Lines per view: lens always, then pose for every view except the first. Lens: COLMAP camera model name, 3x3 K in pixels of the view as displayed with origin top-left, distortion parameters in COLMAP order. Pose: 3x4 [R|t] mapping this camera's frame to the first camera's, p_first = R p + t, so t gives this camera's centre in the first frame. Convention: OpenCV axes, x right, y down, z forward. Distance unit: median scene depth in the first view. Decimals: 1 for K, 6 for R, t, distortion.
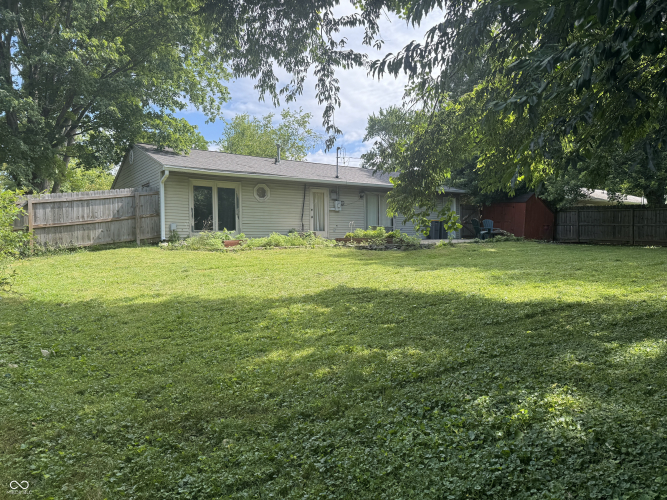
lens RADIAL K [[469.9, 0, 333.5], [0, 469.9, 250.0], [0, 0, 1]] dist [0.064074, -0.087152]
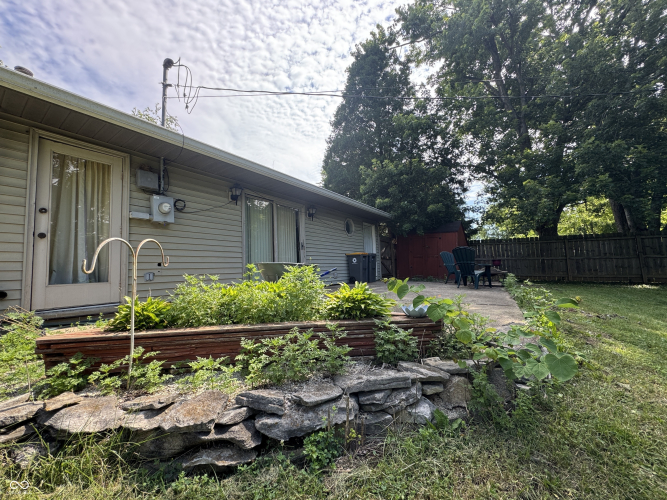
lens RADIAL K [[267.8, 0, 333.5], [0, 267.8, 250.0], [0, 0, 1]] dist [-0.003301, 0.000087]
pose [[0.938417, -0.001207, 0.345502, 0.071286], [0.038046, 0.994273, -0.099864, -0.043714], [-0.343403, 0.106859, 0.933089, 0.886951]]
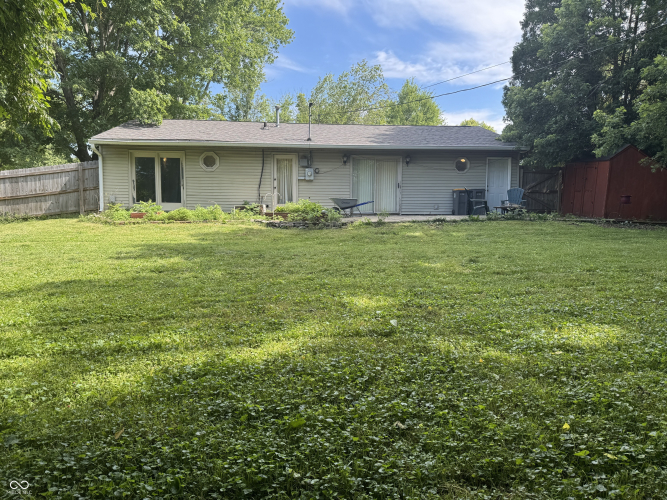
lens RADIAL K [[469.9, 0, 333.5], [0, 469.9, 250.0], [0, 0, 1]] dist [0.064074, -0.087152]
pose [[0.854983, 0.057271, -0.515484, 0.567228], [-0.024056, 0.997194, 0.070890, -0.020887], [0.518098, -0.048209, 0.853962, 0.336220]]
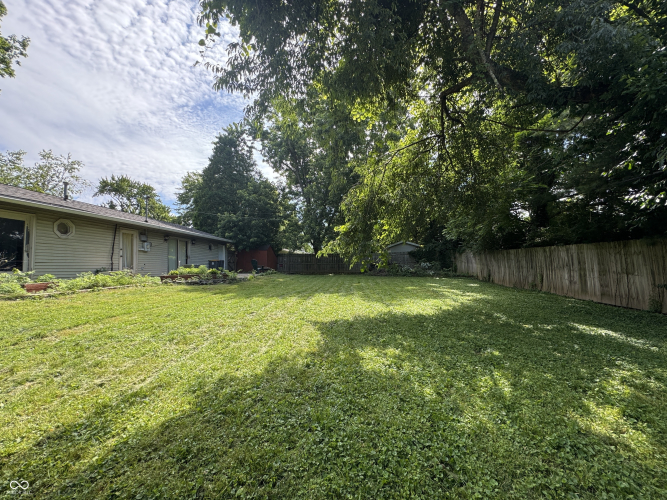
lens RADIAL K [[267.8, 0, 333.5], [0, 267.8, 250.0], [0, 0, 1]] dist [-0.003301, 0.000087]
pose [[0.655084, 0.034424, 0.754771, -0.206806], [0.042973, 0.995647, -0.082707, -0.016677], [-0.754333, 0.086615, 0.650753, 0.289224]]
